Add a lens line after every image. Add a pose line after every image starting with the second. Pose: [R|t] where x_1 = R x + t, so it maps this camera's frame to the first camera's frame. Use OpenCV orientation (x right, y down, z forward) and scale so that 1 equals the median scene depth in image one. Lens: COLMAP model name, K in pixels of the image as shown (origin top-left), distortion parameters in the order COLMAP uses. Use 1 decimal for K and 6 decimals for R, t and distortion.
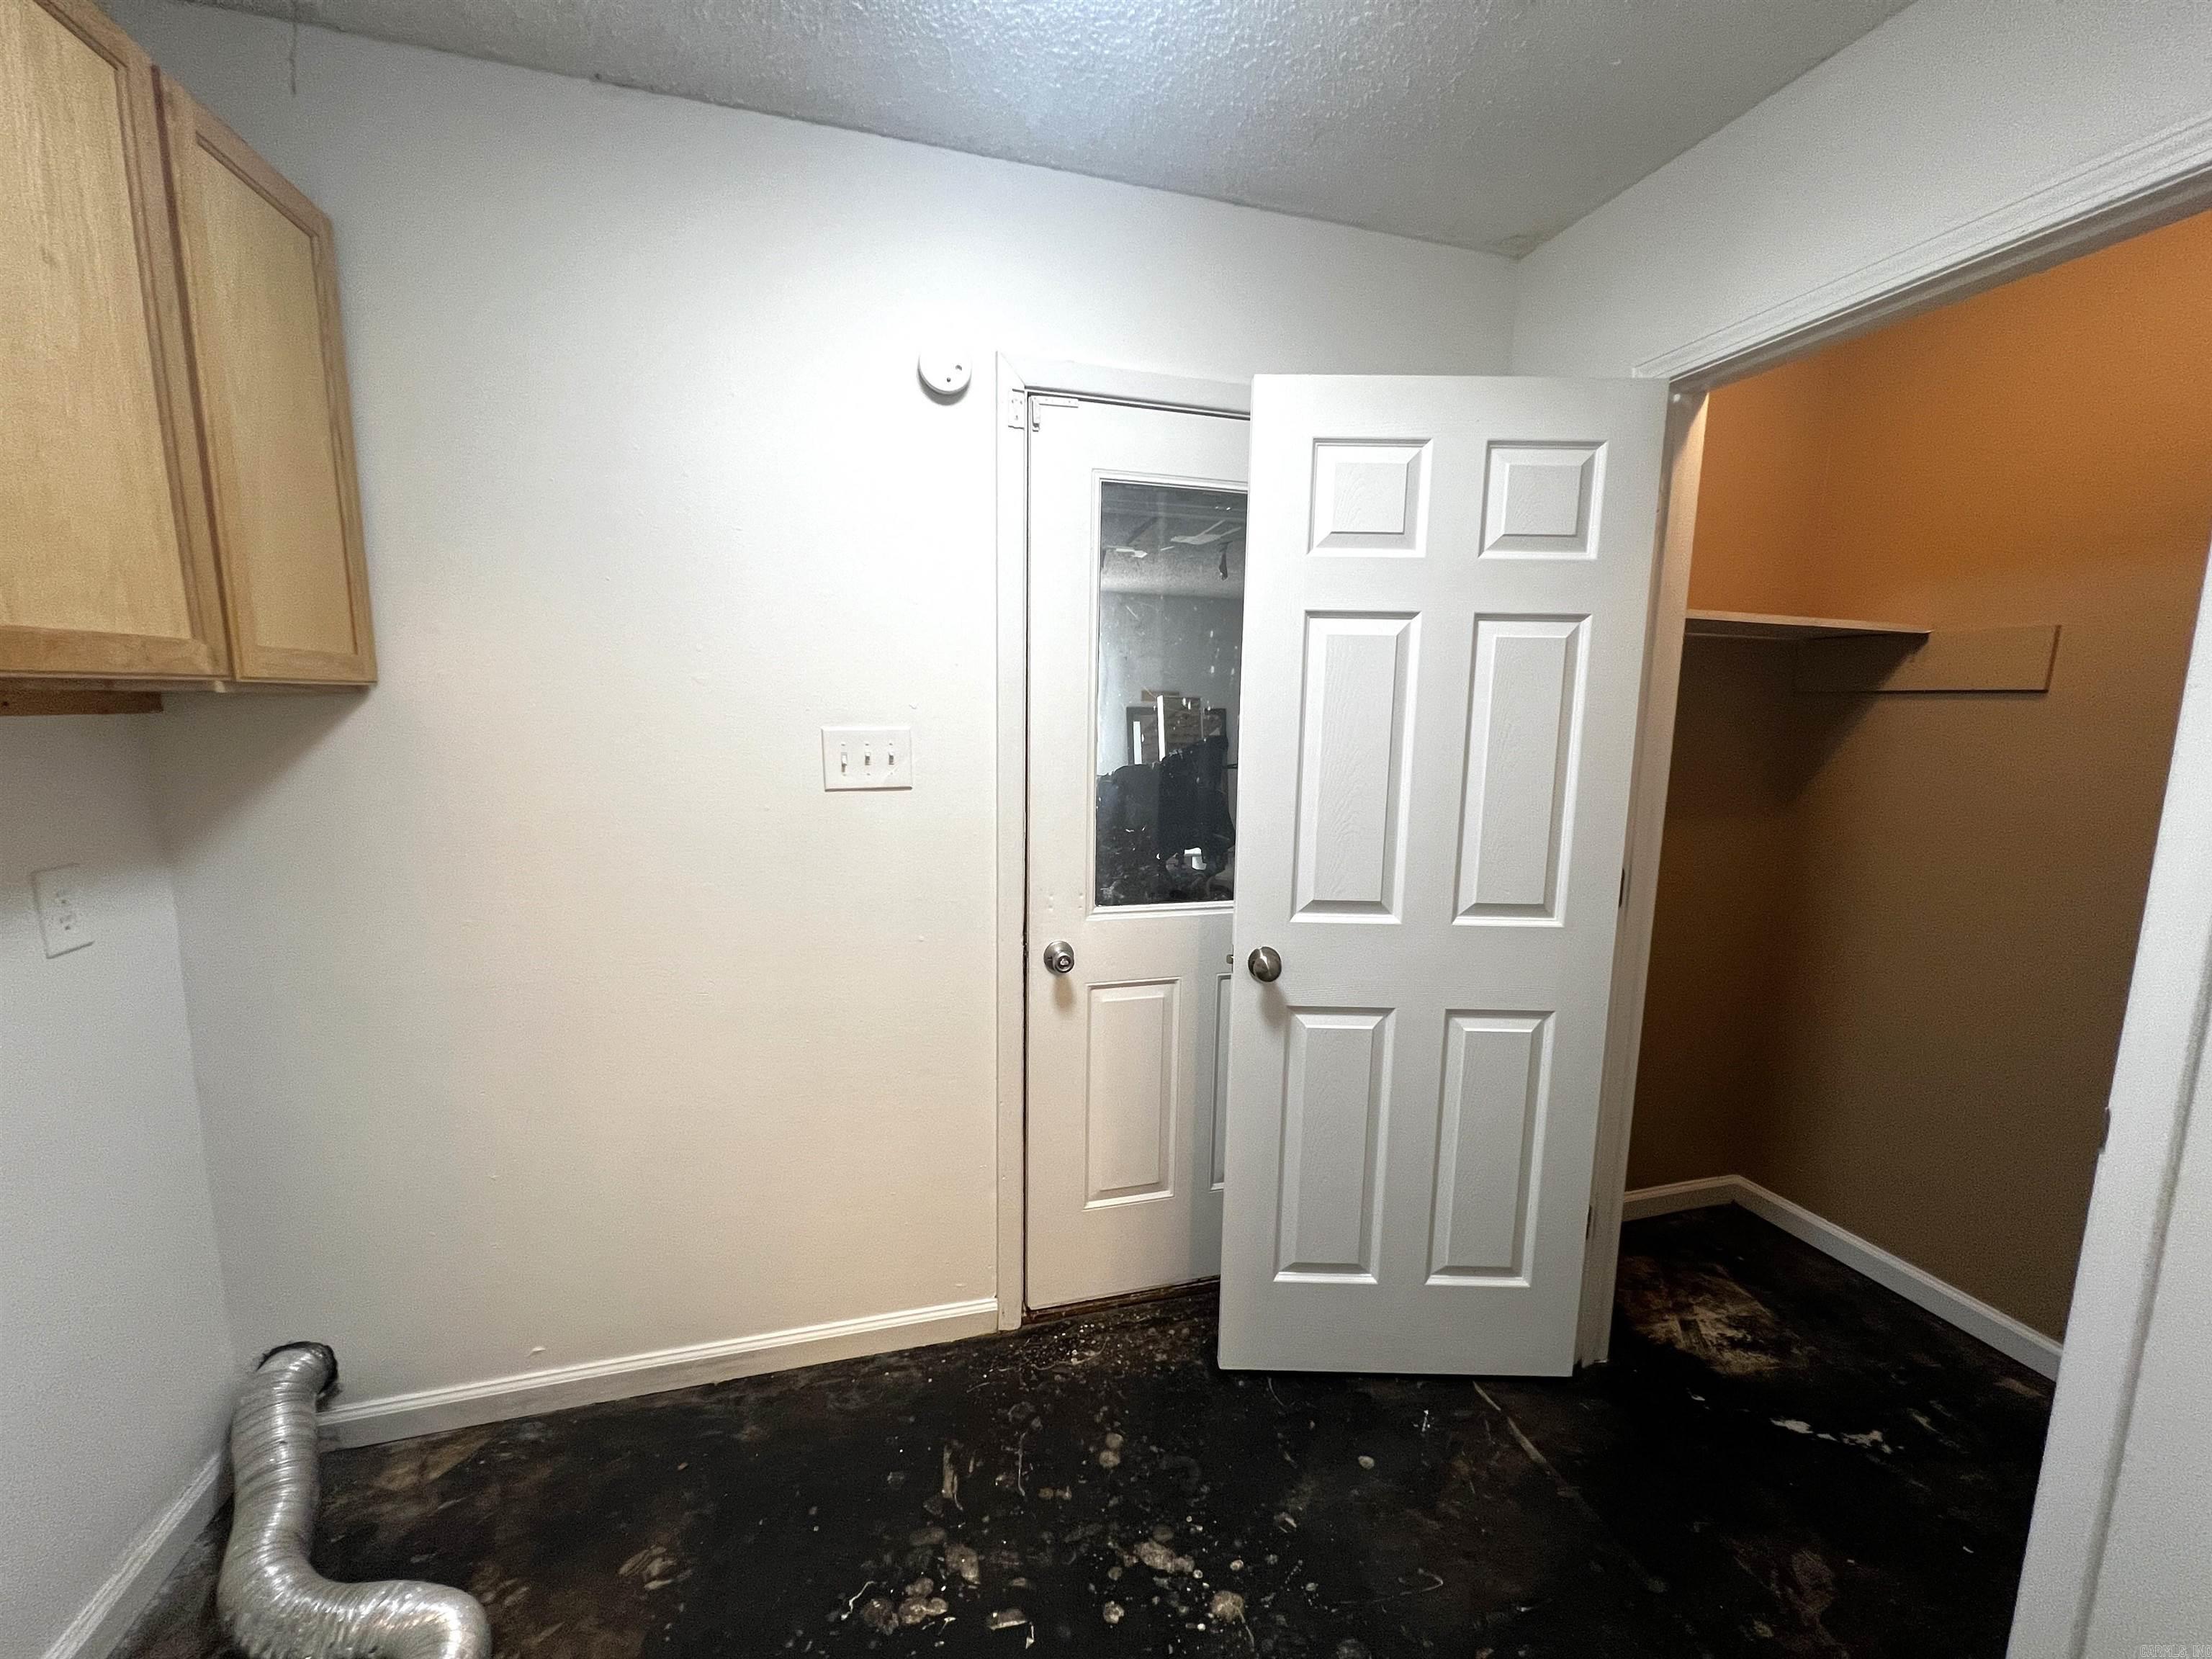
lens RADIAL K [[881.8, 0, 1107.1], [0, 881.8, 831.9], [0, 0, 1]] dist [-0.000399, 0.000201]
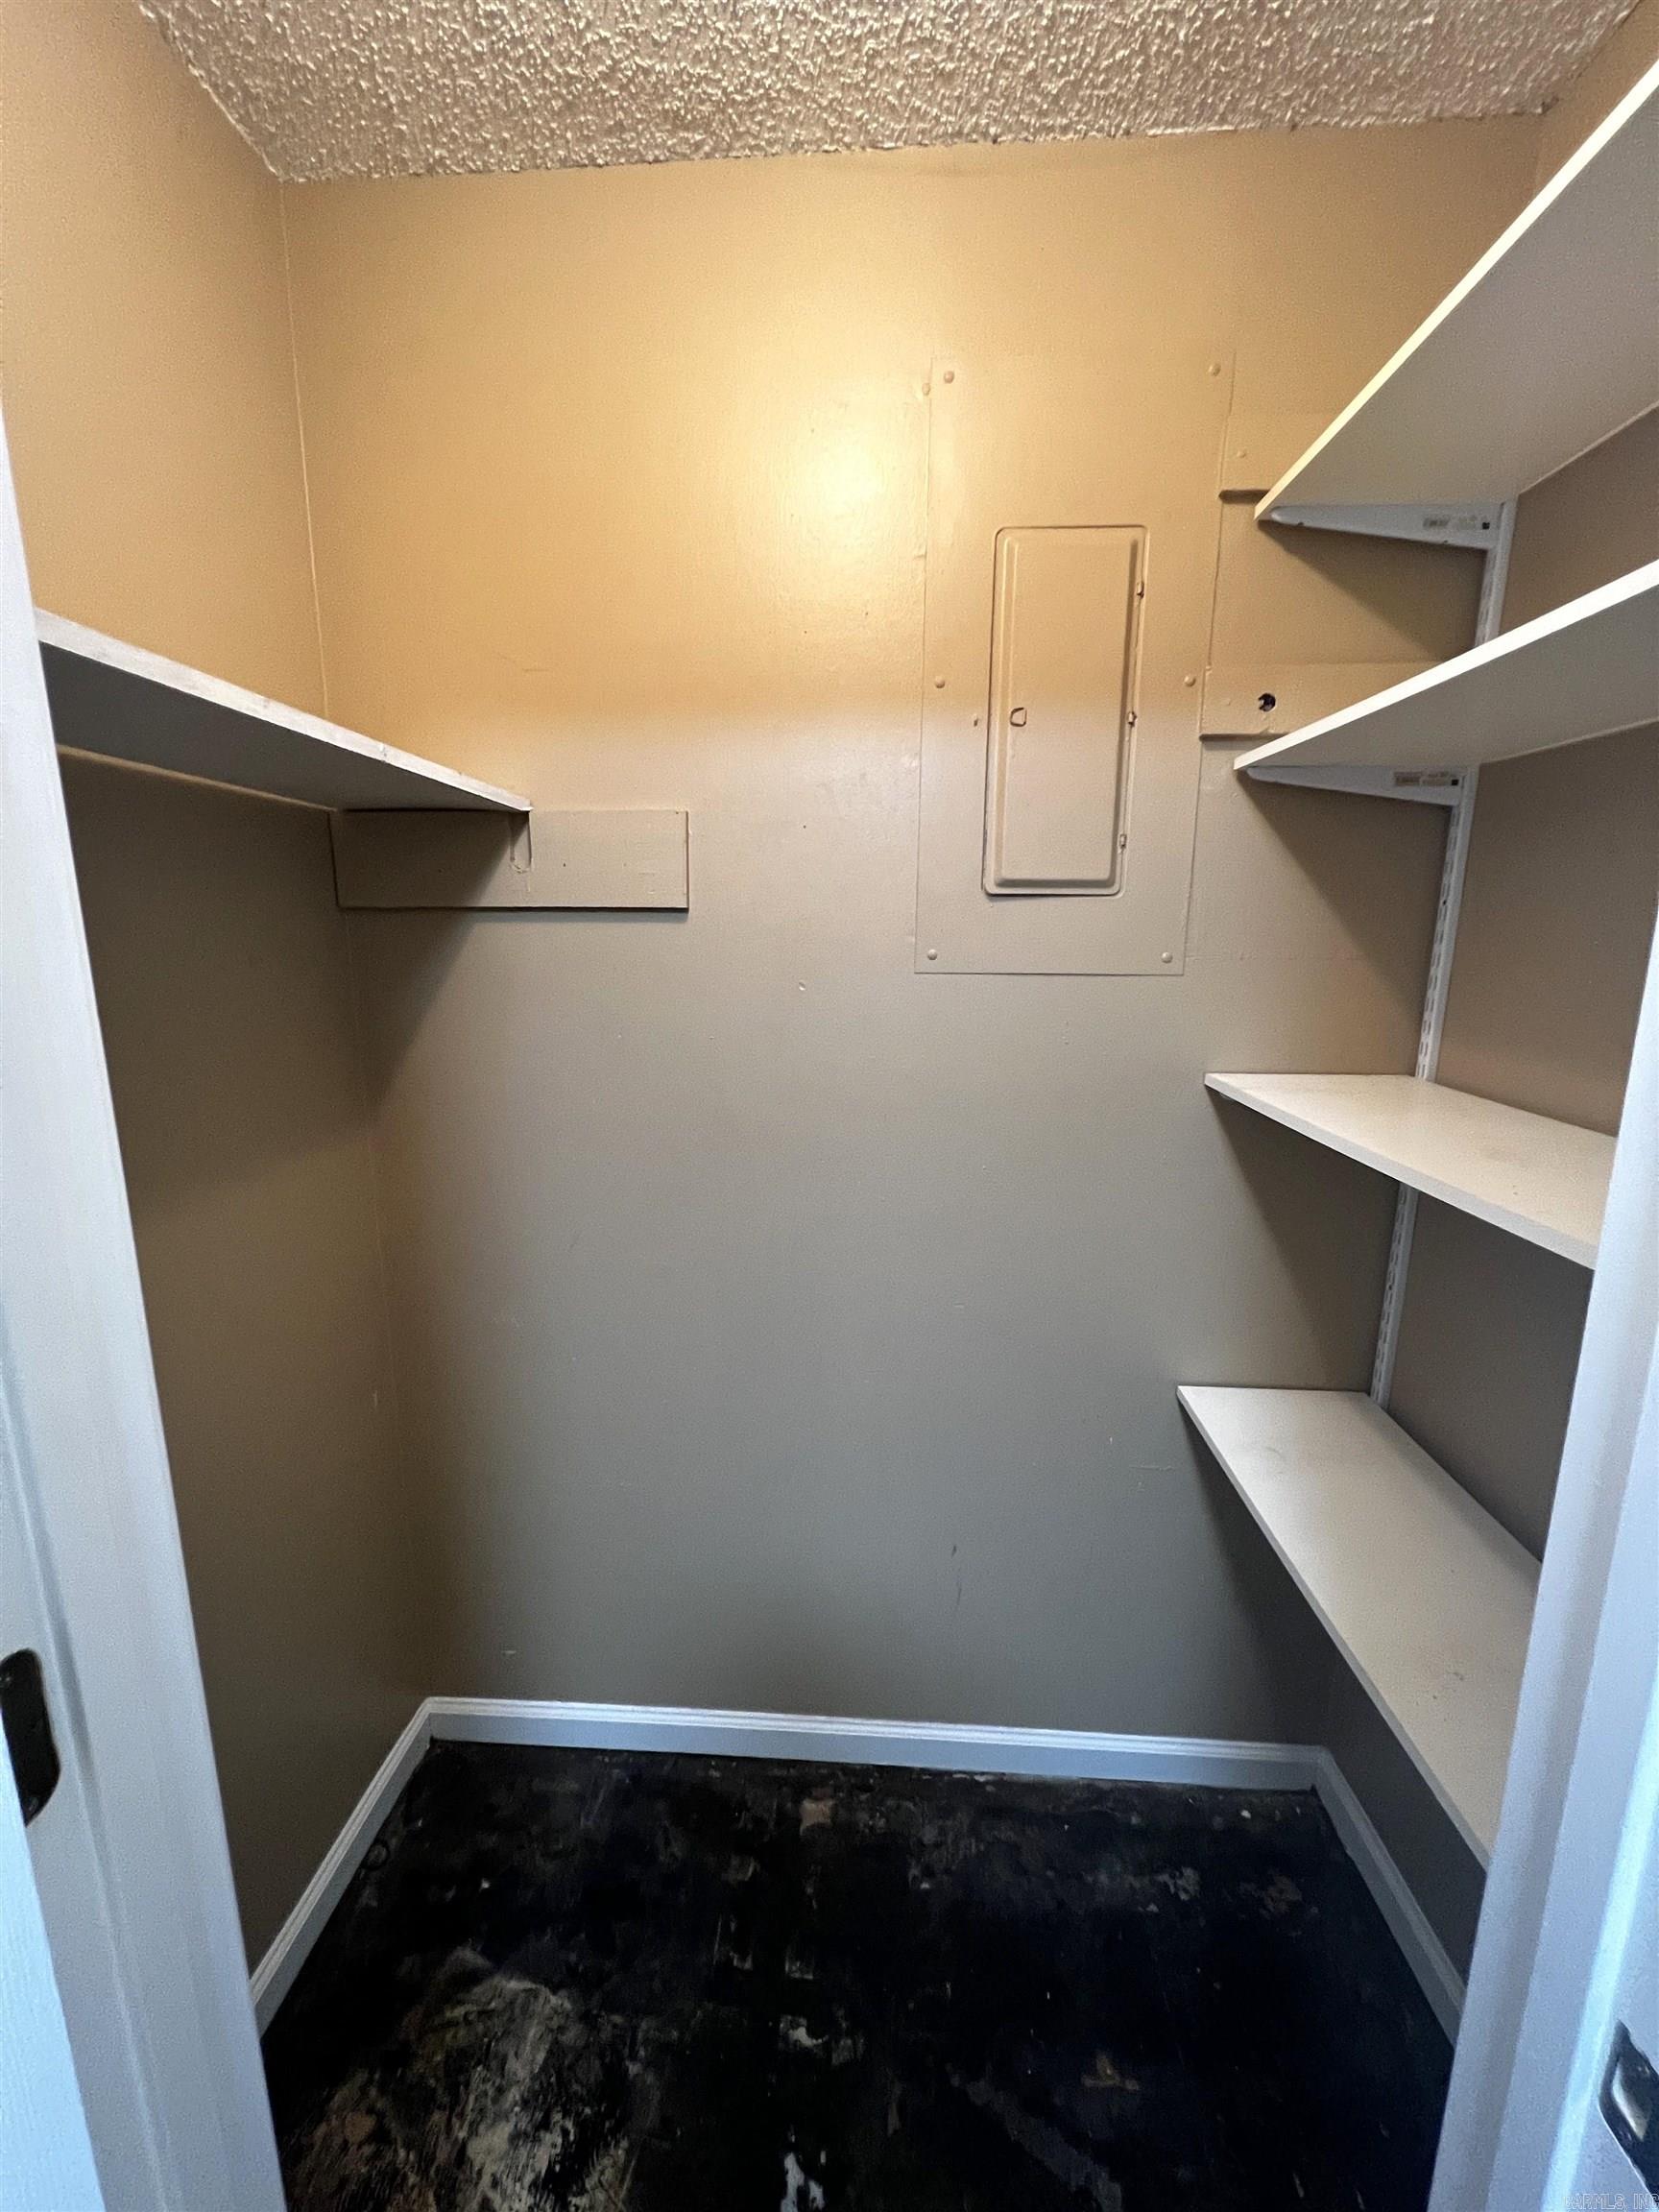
lens RADIAL K [[873.7, 0, 829.5], [0, 873.7, 1106.0], [0, 0, 1]] dist [-0.001817, -0.000135]
pose [[0.338549, -0.199117, 0.919639, 0.403901], [0.137404, 0.977338, 0.161027, -0.093970], [-0.930862, 0.071846, 0.358236, 0.597730]]
